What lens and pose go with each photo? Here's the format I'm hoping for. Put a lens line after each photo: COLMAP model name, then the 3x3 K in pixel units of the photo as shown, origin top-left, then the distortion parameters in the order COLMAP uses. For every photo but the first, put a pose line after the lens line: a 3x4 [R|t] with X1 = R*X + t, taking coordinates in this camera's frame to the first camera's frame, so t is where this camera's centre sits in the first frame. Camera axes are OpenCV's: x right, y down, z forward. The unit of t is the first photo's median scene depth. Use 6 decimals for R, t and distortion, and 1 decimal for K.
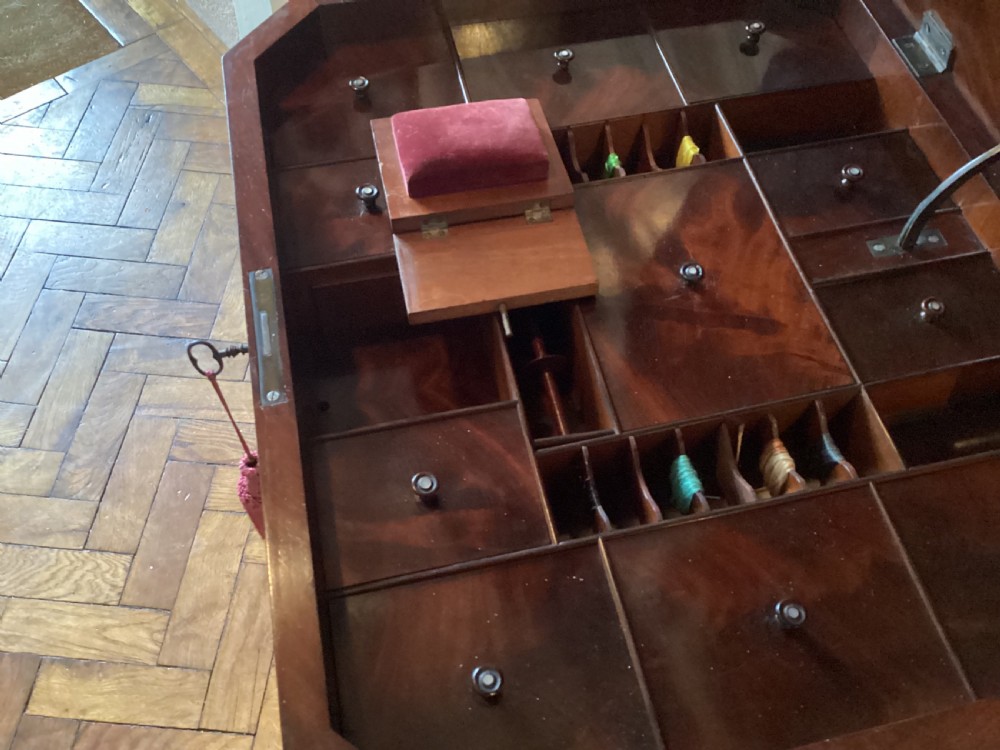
lens RADIAL K [[895.5, 0, 491.1], [0, 895.5, 370.8], [0, 0, 1]] dist [0.088747, -0.159134]
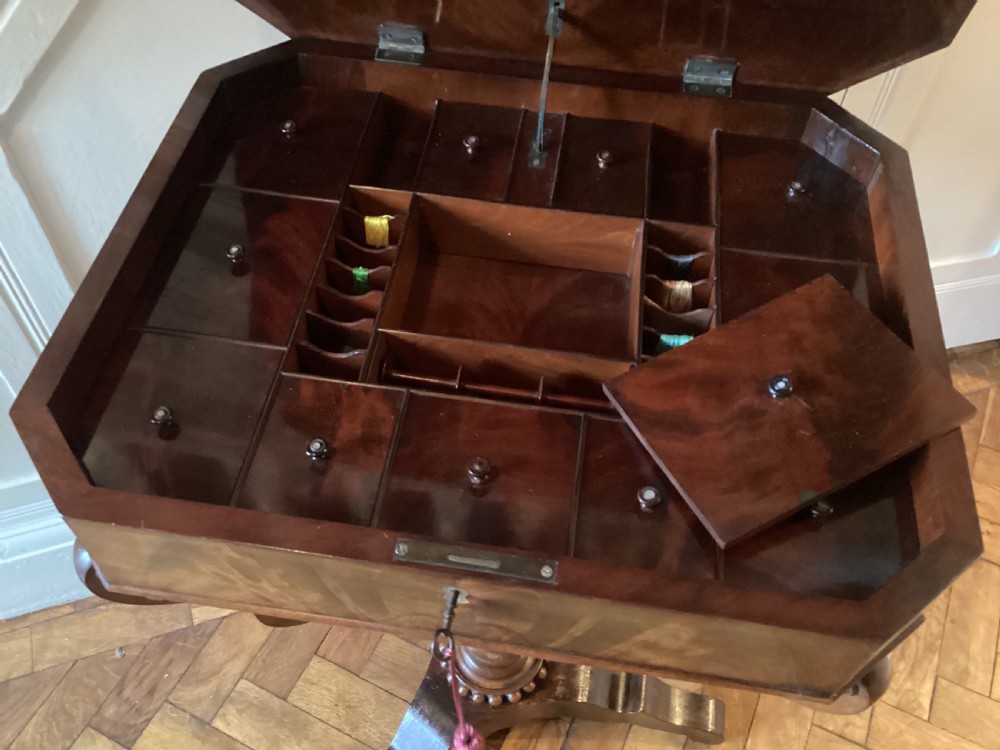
lens RADIAL K [[895.5, 0, 500.5], [0, 895.5, 379.4], [0, 0, 1]] dist [0.088747, -0.159134]
pose [[0.355793, -0.753546, 0.552792, -0.517084], [0.778987, 0.565909, 0.270048, -0.327871], [-0.516324, 0.334537, 0.788350, 0.092020]]
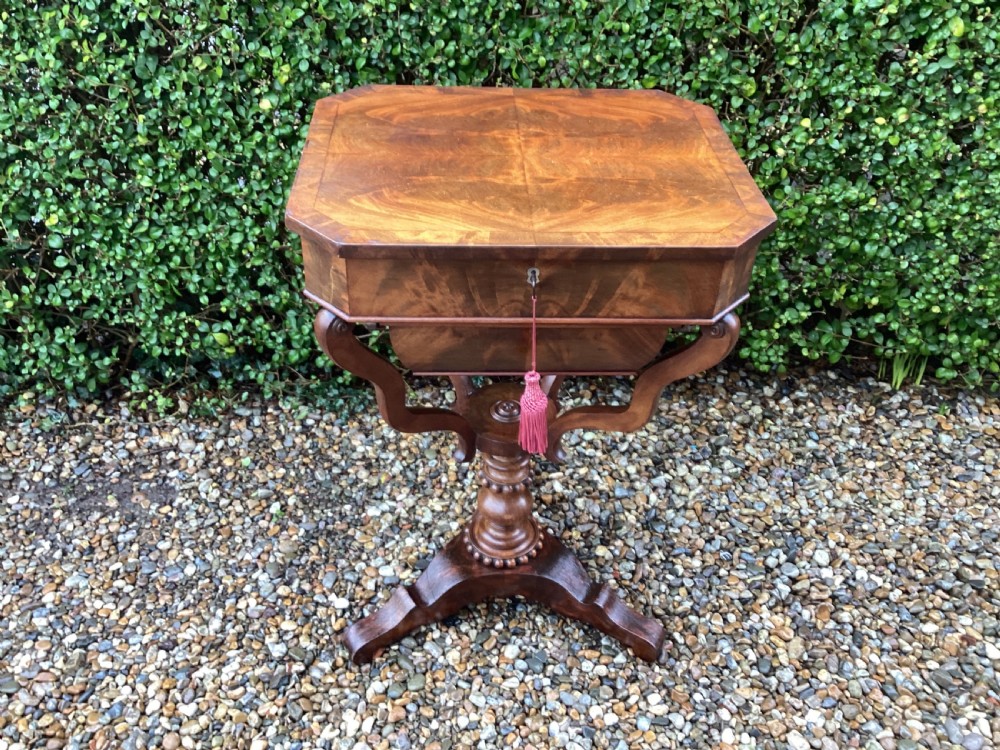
lens RADIAL K [[895.5, 0, 491.7], [0, 895.5, 374.9], [0, 0, 1]] dist [0.088747, -0.159134]
pose [[0.178820, -0.610175, 0.771823, -1.737919], [0.813479, 0.532945, 0.232856, -0.395929], [-0.553422, 0.586222, 0.591665, -0.049582]]
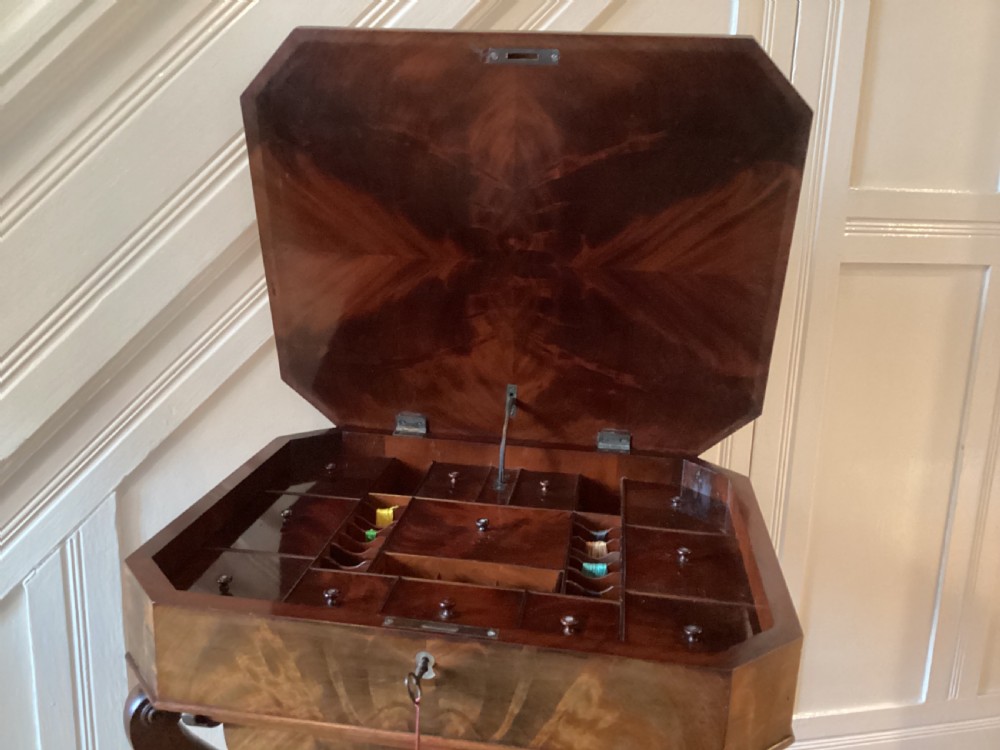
lens RADIAL K [[895.5, 0, 499.5], [0, 895.5, 379.7], [0, 0, 1]] dist [0.088747, -0.159134]
pose [[0.359600, -0.237842, 0.902285, -1.140124], [0.769308, 0.622798, -0.142434, -0.006515], [-0.528065, 0.745355, 0.406932, 0.055783]]
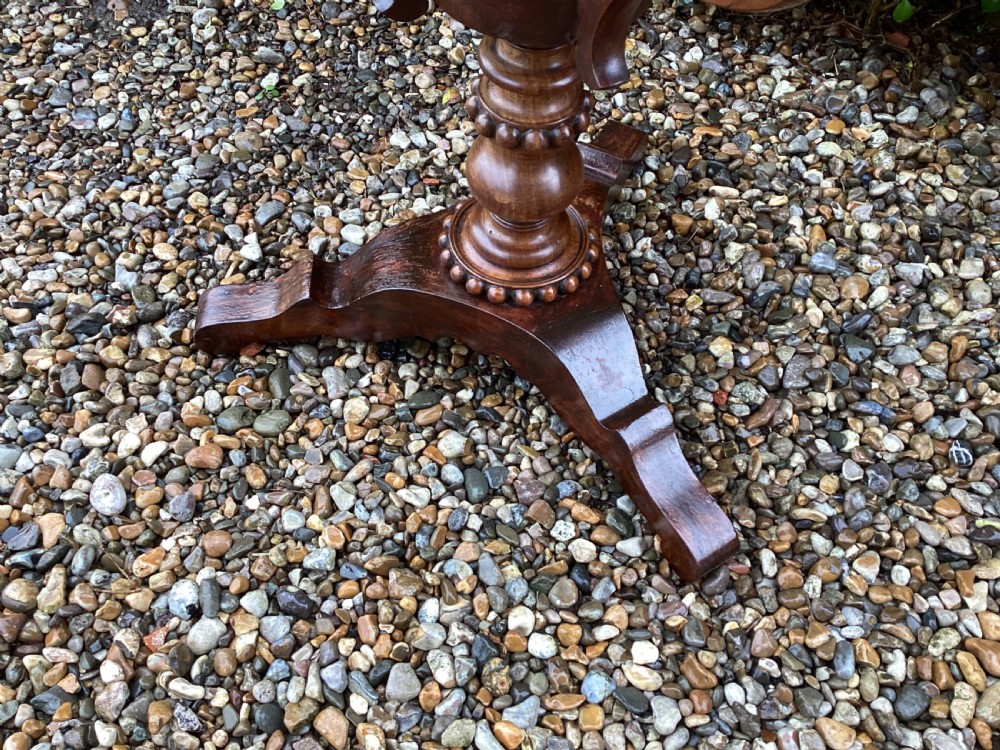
lens RADIAL K [[895.5, 0, 496.6], [0, 895.5, 371.6], [0, 0, 1]] dist [0.088747, -0.159134]
pose [[0.627187, -0.647187, 0.433342, -0.634759], [0.643929, 0.743860, 0.178965, 0.437412], [-0.438169, 0.166797, 0.883282, 0.687309]]
